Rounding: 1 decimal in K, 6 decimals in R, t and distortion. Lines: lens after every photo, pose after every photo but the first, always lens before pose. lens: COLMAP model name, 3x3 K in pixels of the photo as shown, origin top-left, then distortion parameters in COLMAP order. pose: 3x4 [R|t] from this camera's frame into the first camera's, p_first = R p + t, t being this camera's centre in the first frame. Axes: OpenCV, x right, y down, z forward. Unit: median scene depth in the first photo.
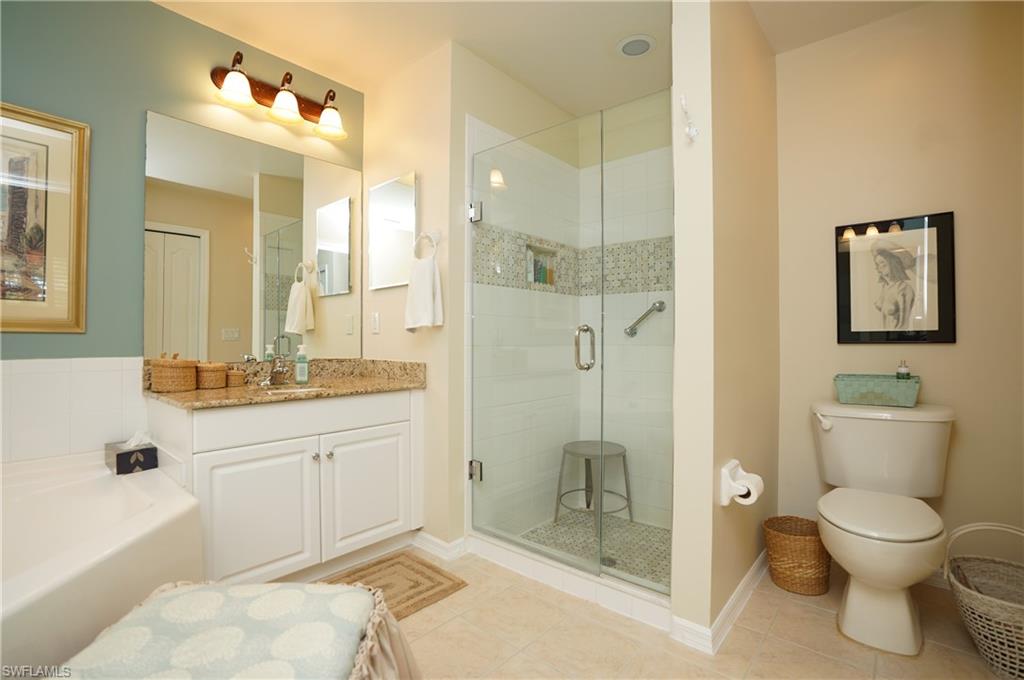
lens RADIAL K [[474.0, 0, 515.8], [0, 474.0, 337.7], [0, 0, 1]] dist [-0.068469, 0.026541]
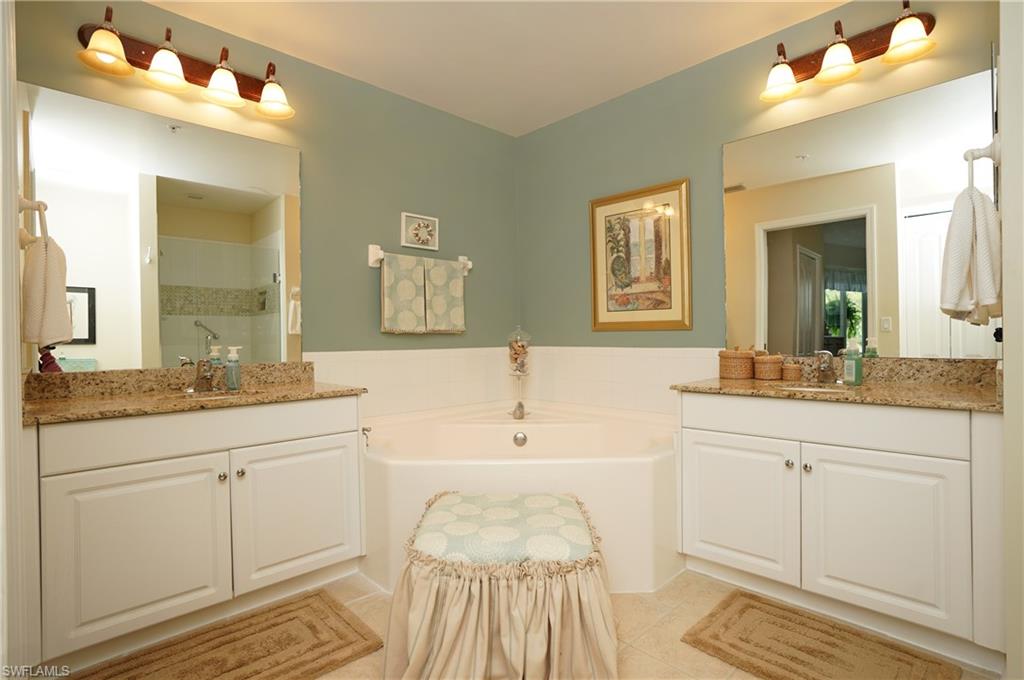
lens RADIAL K [[515.6, 0, 541.2], [0, 515.6, 334.1], [0, 0, 1]] dist [-0.005162, -0.000252]
pose [[-0.056771, -0.003041, -0.998383, 0.568545], [0.016711, 0.999852, -0.003995, 0.002296], [0.998247, -0.016910, -0.056712, 0.568550]]
